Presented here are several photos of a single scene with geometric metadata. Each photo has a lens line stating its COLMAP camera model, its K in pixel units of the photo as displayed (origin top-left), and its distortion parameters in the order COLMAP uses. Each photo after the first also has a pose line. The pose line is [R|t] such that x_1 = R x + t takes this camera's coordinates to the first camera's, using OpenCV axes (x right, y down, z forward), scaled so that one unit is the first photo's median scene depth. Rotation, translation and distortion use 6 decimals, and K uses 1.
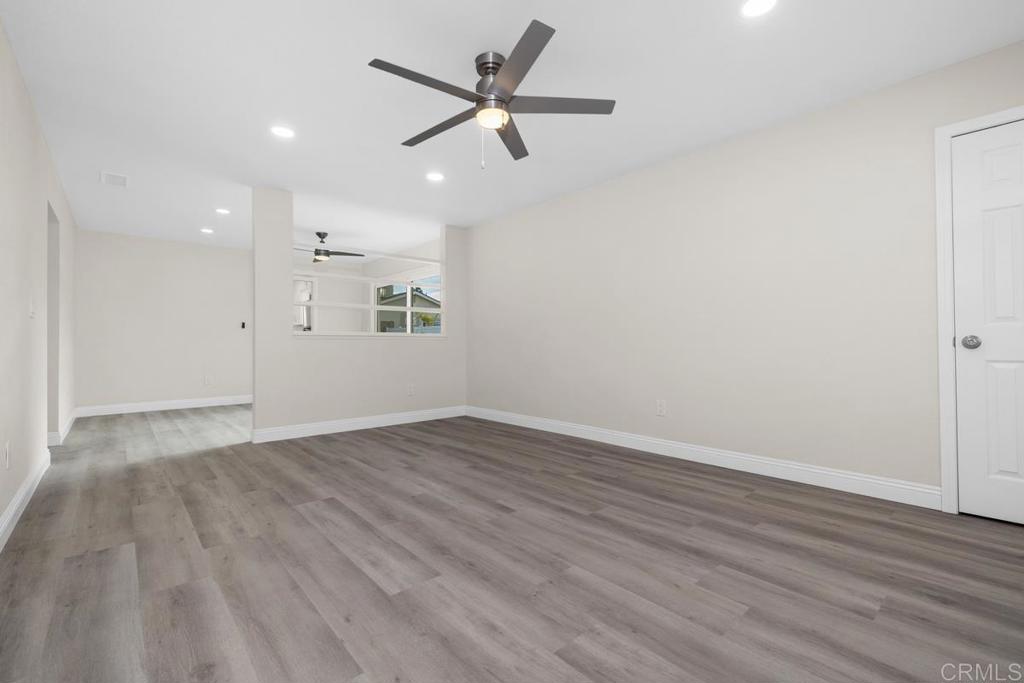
lens RADIAL K [[443.7, 0, 514.1], [0, 443.7, 327.1], [0, 0, 1]] dist [0.003219, 0.000375]
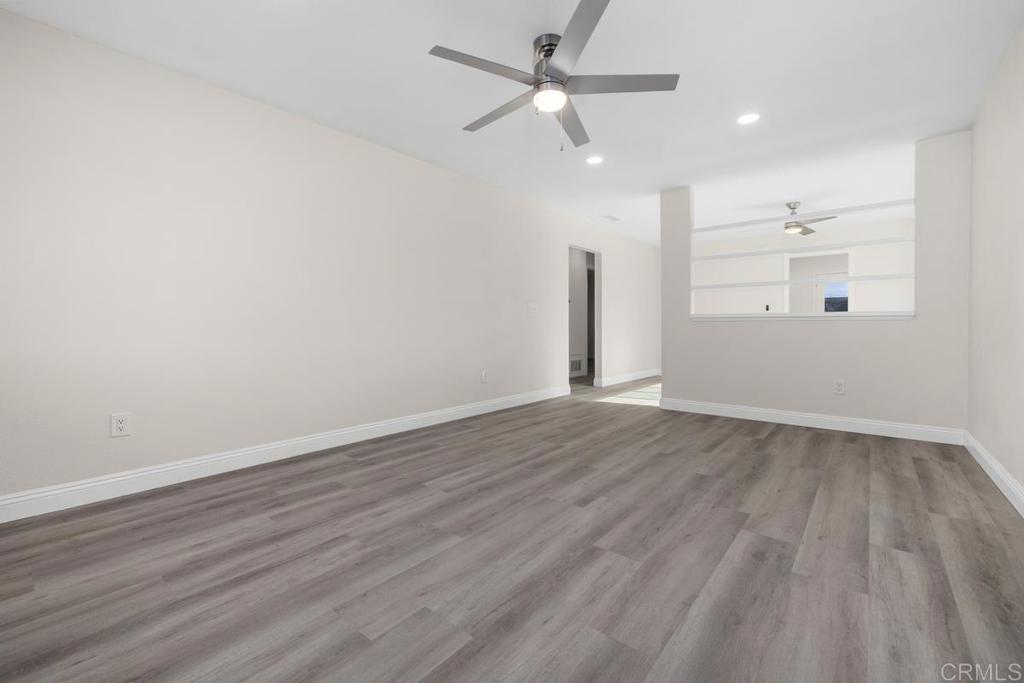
lens RADIAL K [[440.7, 0, 509.0], [0, 440.7, 329.1], [0, 0, 1]] dist [-0.005959, 0.000217]
pose [[0.140907, 0.005574, -0.990007, 0.916907], [0.034802, 0.999338, 0.010580, 0.036982], [0.989411, -0.035945, 0.140620, 0.777832]]
